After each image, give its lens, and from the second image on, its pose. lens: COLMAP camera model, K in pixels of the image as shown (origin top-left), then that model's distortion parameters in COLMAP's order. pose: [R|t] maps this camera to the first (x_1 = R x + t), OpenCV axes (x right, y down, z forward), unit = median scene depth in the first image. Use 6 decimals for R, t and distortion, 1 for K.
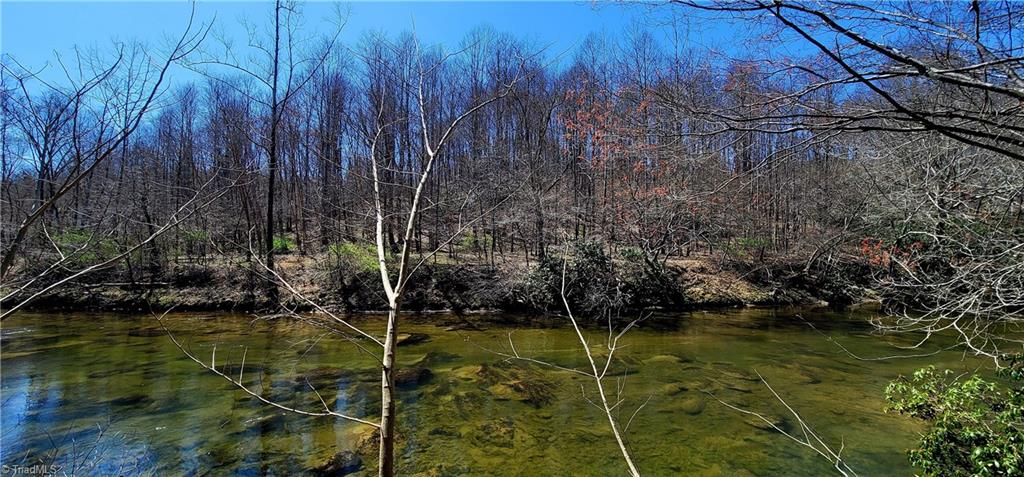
lens RADIAL K [[418.0, 0, 508.8], [0, 418.0, 243.4], [0, 0, 1]] dist [-0.008846, 0.002365]
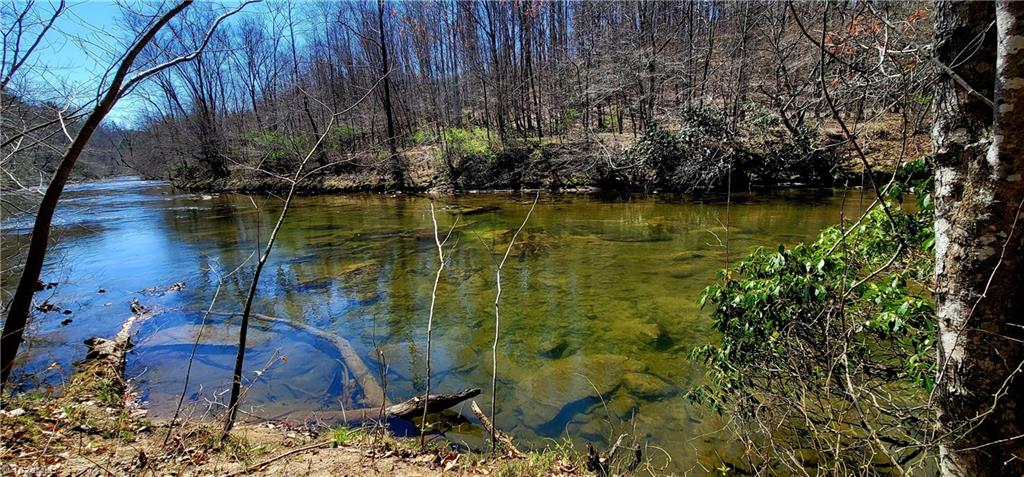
lens RADIAL K [[418.0, 0, 508.8], [0, 418.0, 243.4], [0, 0, 1]] dist [-0.008846, 0.002365]
pose [[0.928834, 0.033774, -0.368953, 0.171681], [0.062156, 0.967517, 0.245044, 0.038168], [0.365245, -0.250538, 0.896564, 0.033368]]
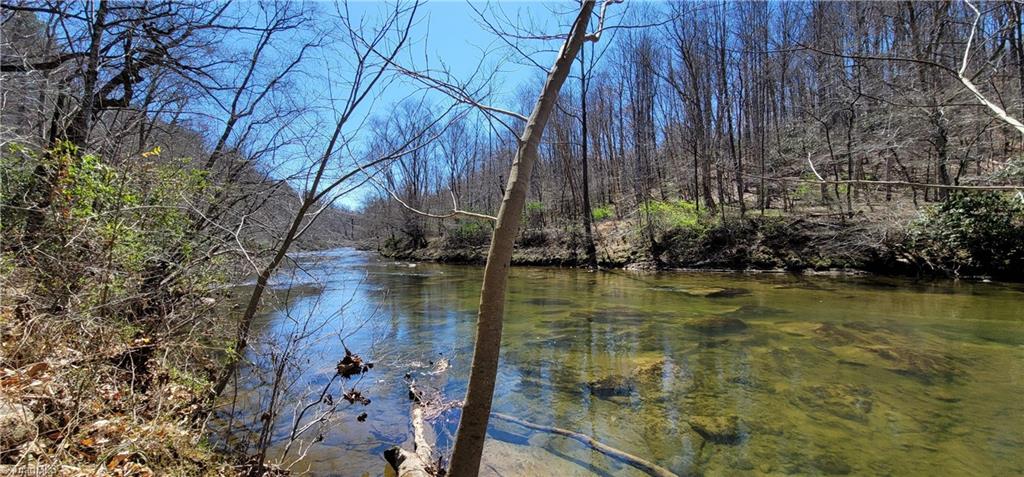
lens RADIAL K [[418.0, 0, 508.8], [0, 418.0, 243.4], [0, 0, 1]] dist [-0.008846, 0.002365]
pose [[0.739154, -0.018414, -0.673285, 0.011307], [0.060184, 0.997433, 0.038793, 0.049991], [0.670842, -0.069196, 0.738365, 0.060272]]
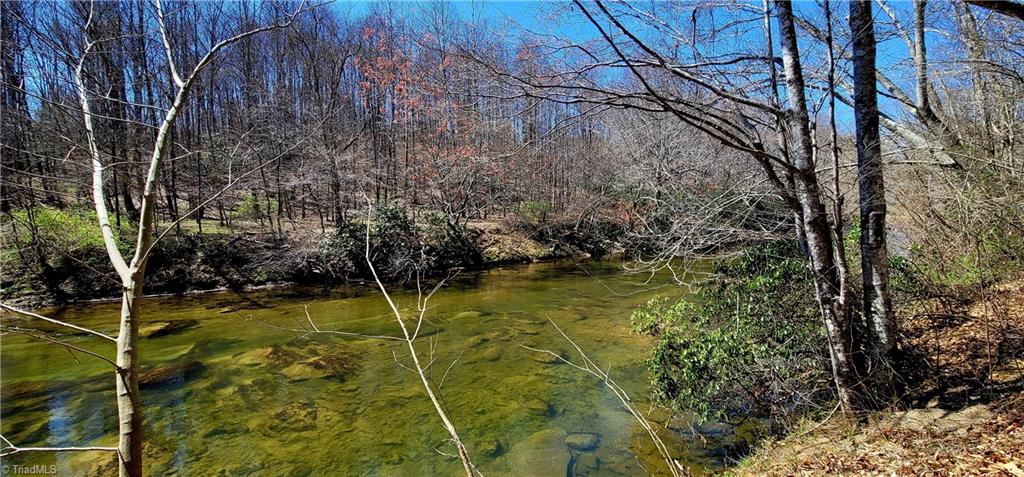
lens RADIAL K [[418.0, 0, 508.8], [0, 418.0, 243.4], [0, 0, 1]] dist [-0.008846, 0.002365]
pose [[0.894197, -0.043917, 0.445515, -0.000362], [0.006384, 0.996326, 0.085399, 0.002474], [-0.447629, -0.073519, 0.891192, 0.007764]]
